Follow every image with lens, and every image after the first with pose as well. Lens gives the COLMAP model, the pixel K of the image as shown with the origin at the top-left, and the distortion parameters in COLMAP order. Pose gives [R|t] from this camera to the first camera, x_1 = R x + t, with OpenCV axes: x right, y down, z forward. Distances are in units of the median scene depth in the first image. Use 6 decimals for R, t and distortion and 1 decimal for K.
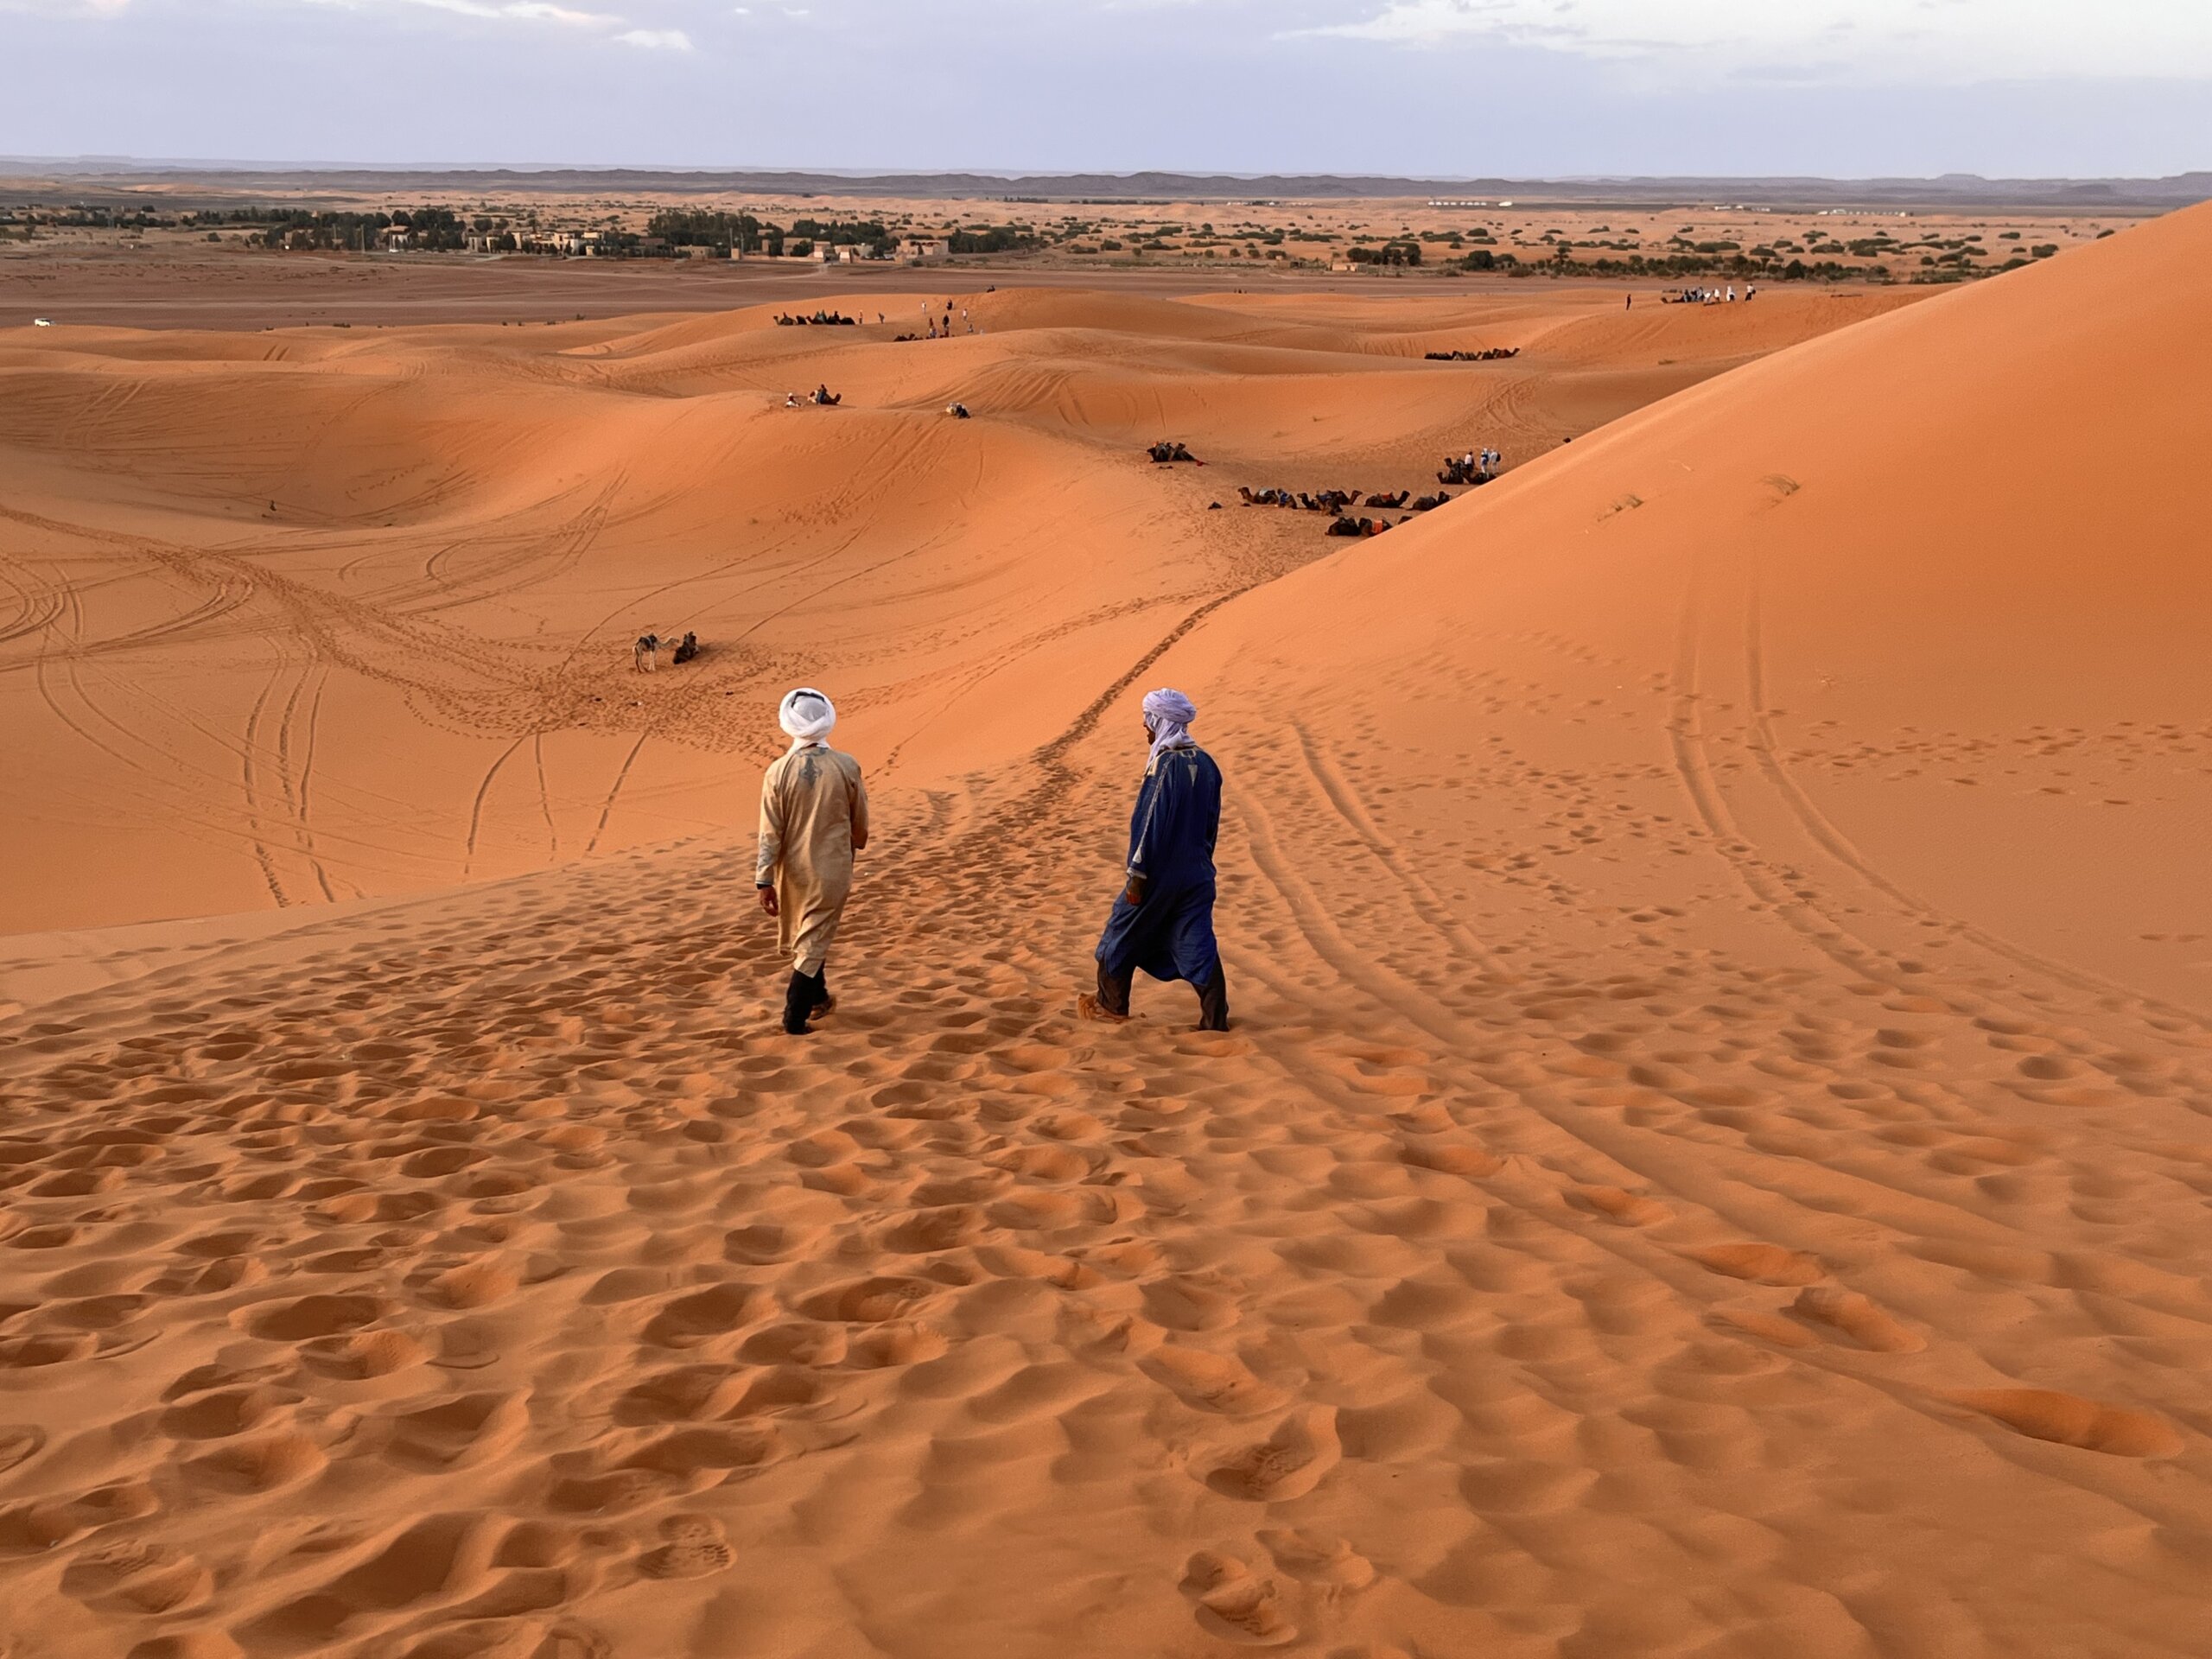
lens RADIAL K [[2383.2, 0, 1154.8], [0, 2383.2, 896.1], [0, 0, 1]] dist [0.113396, -0.289439]
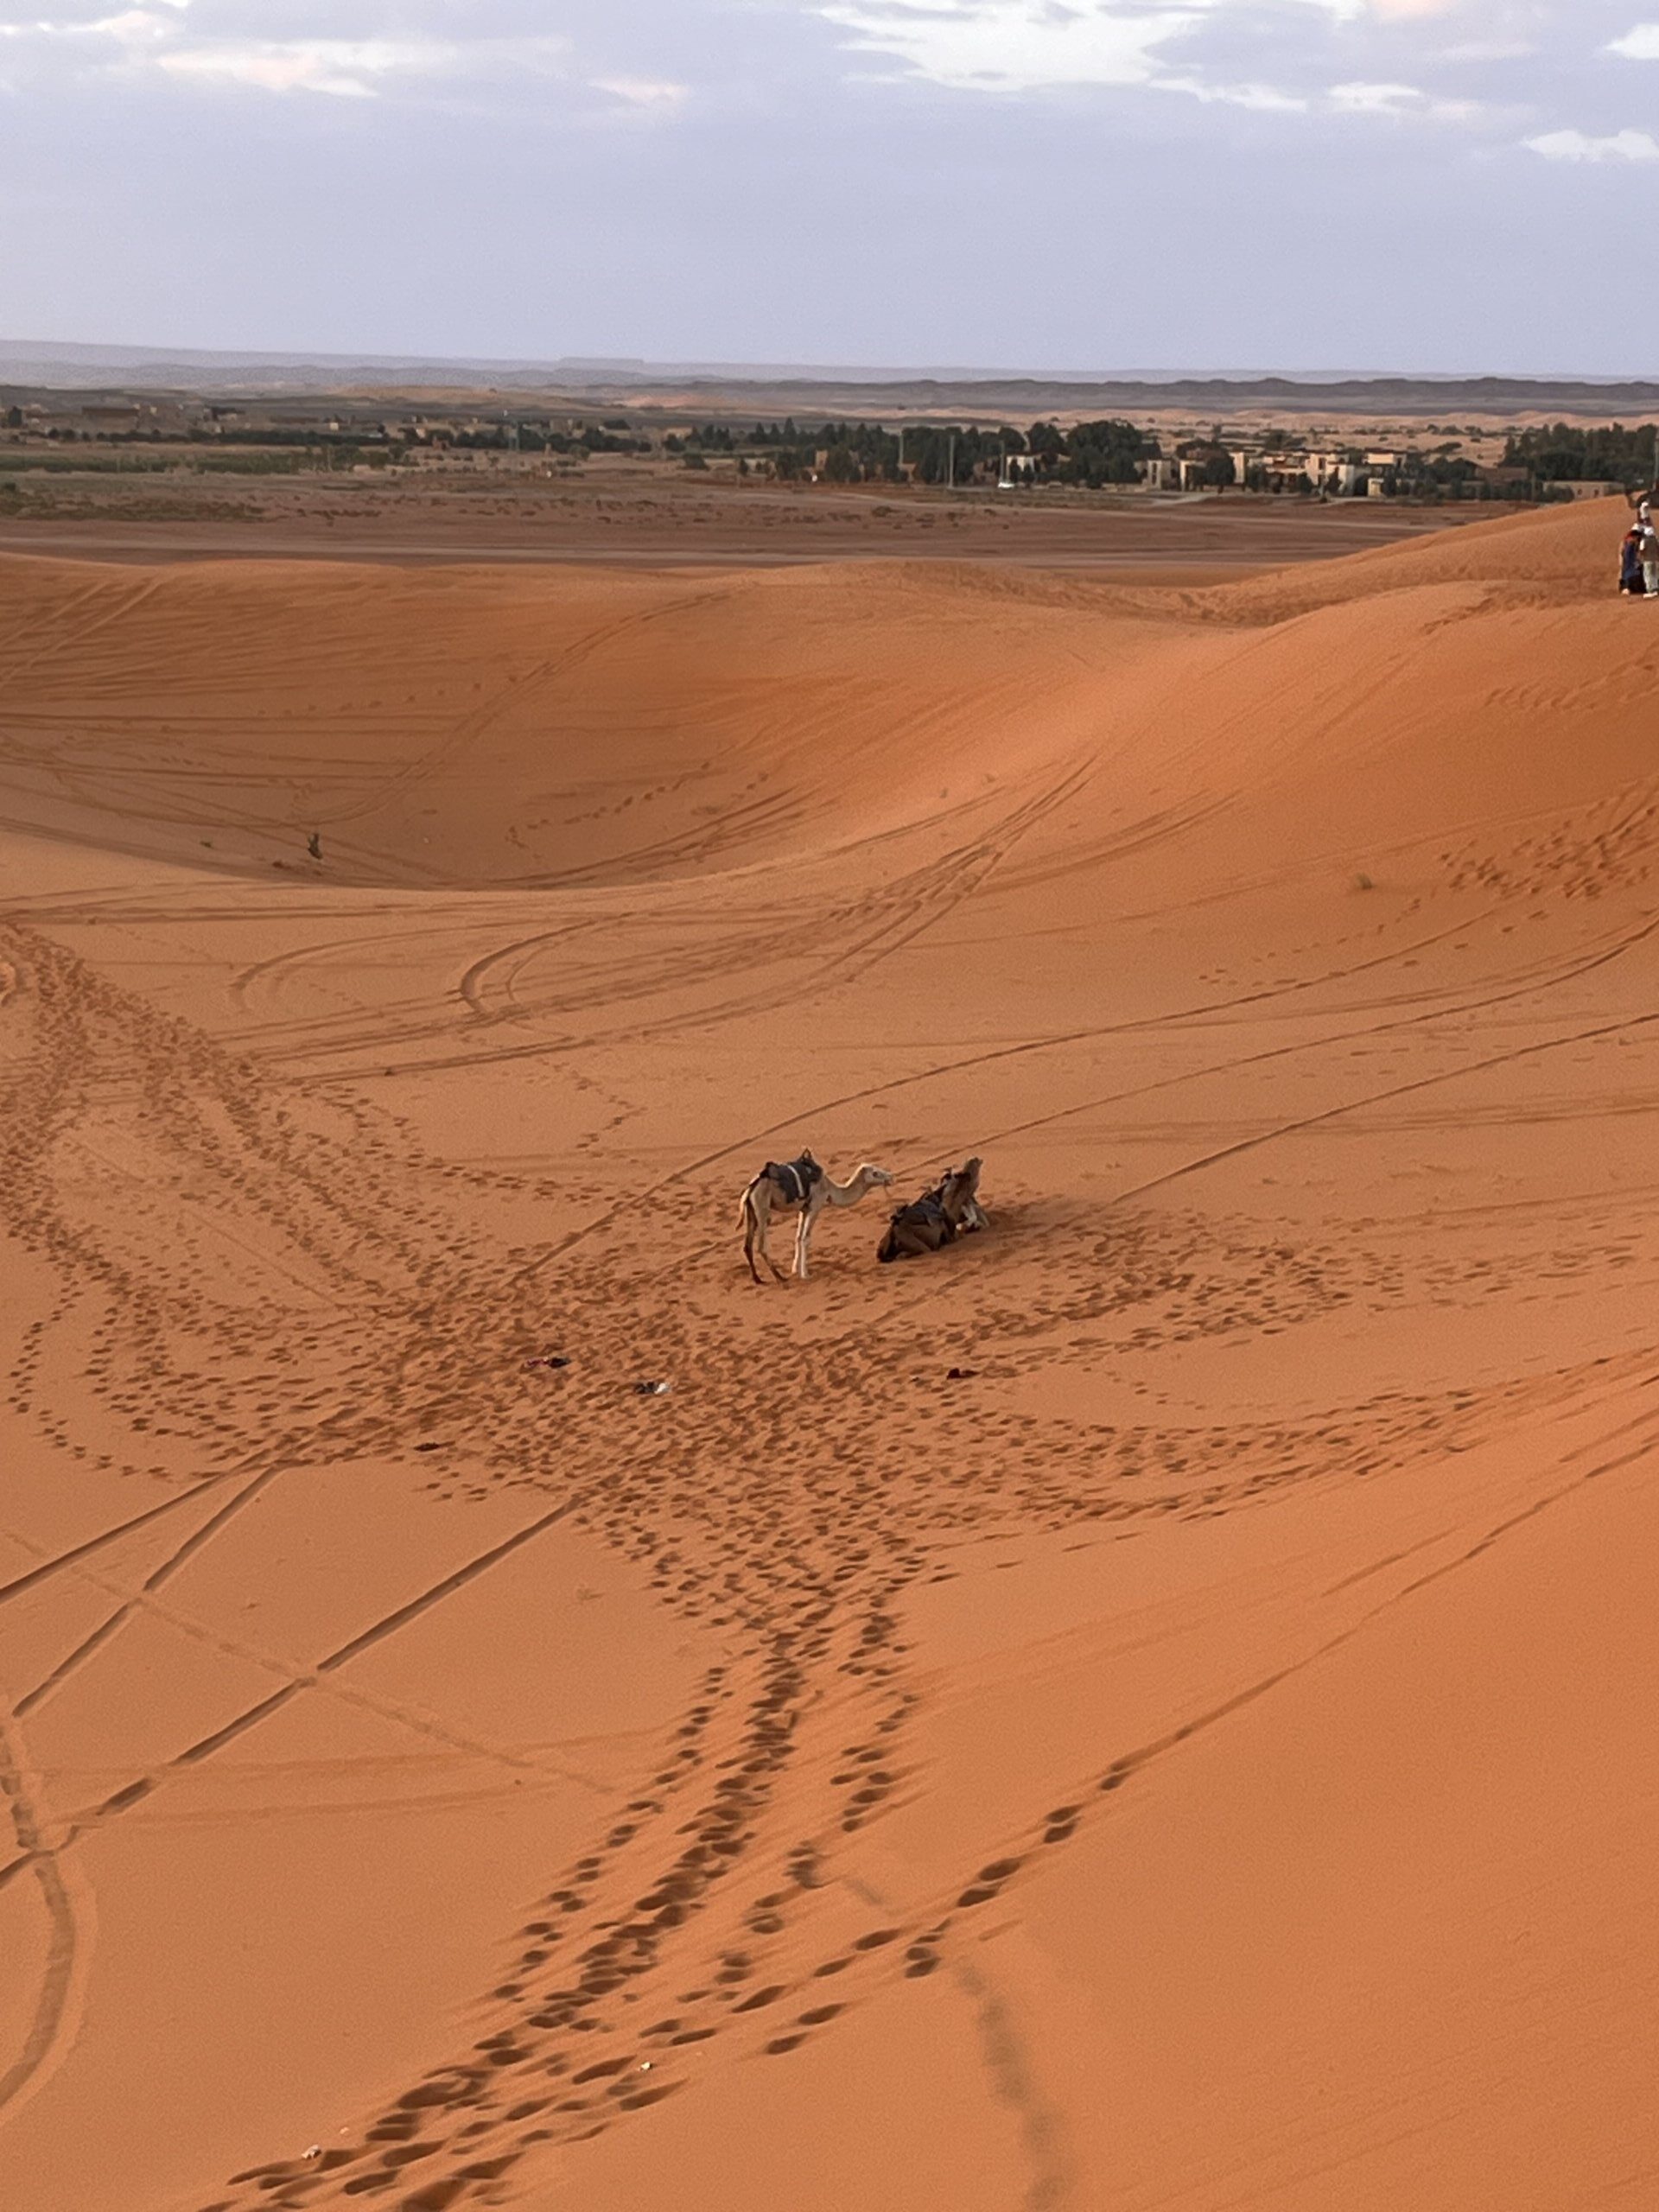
lens RADIAL K [[4728.2, 0, 829.5], [0, 4728.2, 1106.0], [0, 0, 1]] dist [0.135973, 0.034219]
pose [[0.940582, 0.056109, -0.334899, -0.010033], [-0.102959, 0.986950, -0.123813, -0.033026], [0.323581, 0.150937, 0.934084, 0.345980]]
